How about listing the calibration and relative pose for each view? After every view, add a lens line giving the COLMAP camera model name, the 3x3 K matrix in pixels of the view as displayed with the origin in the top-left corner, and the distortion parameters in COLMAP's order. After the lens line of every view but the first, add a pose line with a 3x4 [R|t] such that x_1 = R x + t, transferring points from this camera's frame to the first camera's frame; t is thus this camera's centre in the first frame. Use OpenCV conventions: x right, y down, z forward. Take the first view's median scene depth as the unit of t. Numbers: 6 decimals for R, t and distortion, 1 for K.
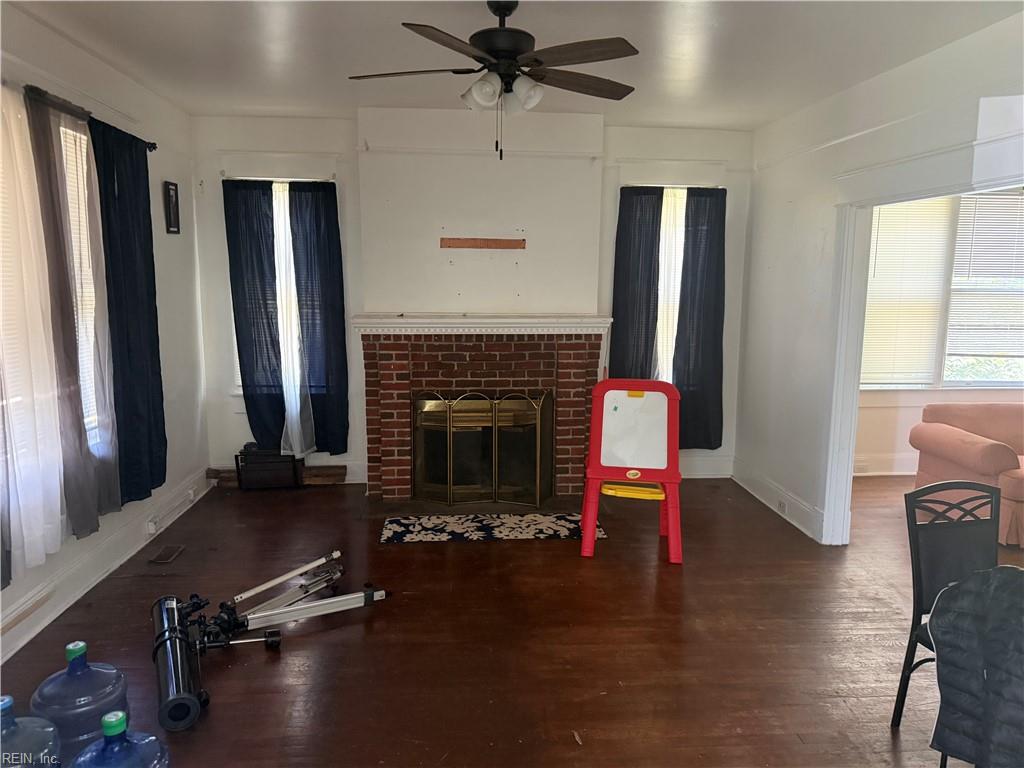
lens RADIAL K [[717.5, 0, 512.0], [0, 717.5, 384.0], [0, 0, 1]] dist [0.080584, -0.098639]
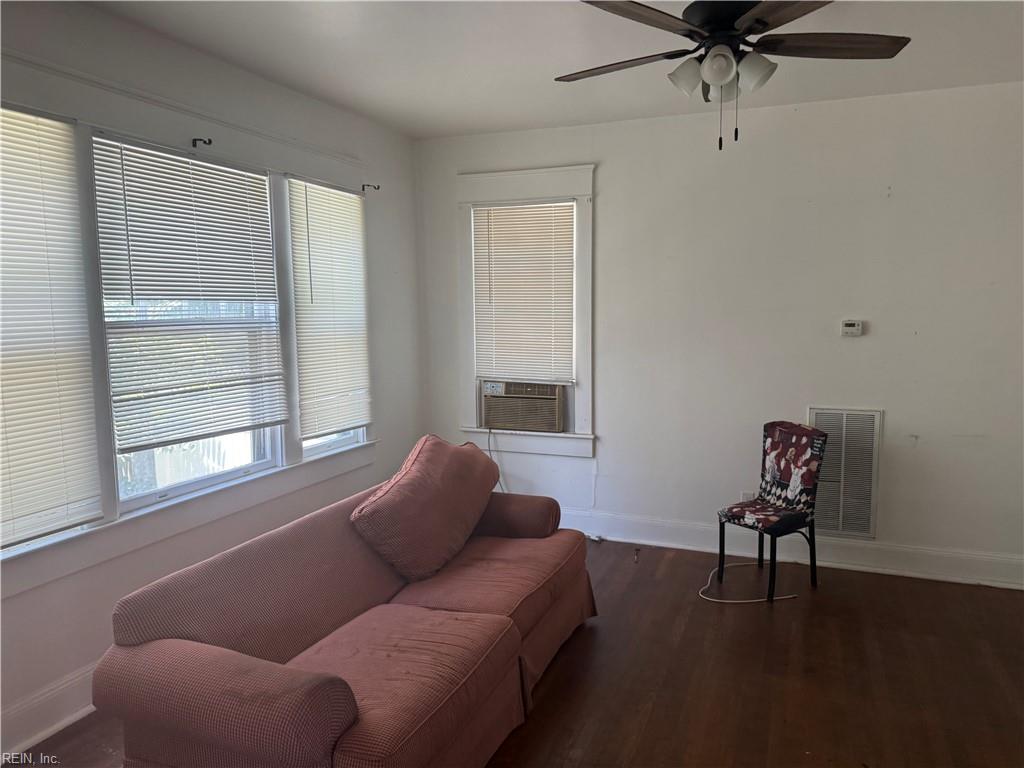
lens RADIAL K [[717.5, 0, 512.0], [0, 717.5, 384.0], [0, 0, 1]] dist [0.080584, -0.098639]
pose [[0.448226, -0.114328, 0.886579, 0.275282], [0.143491, 0.988129, 0.054879, -0.076150], [-0.882329, 0.102618, 0.459310, 0.522303]]
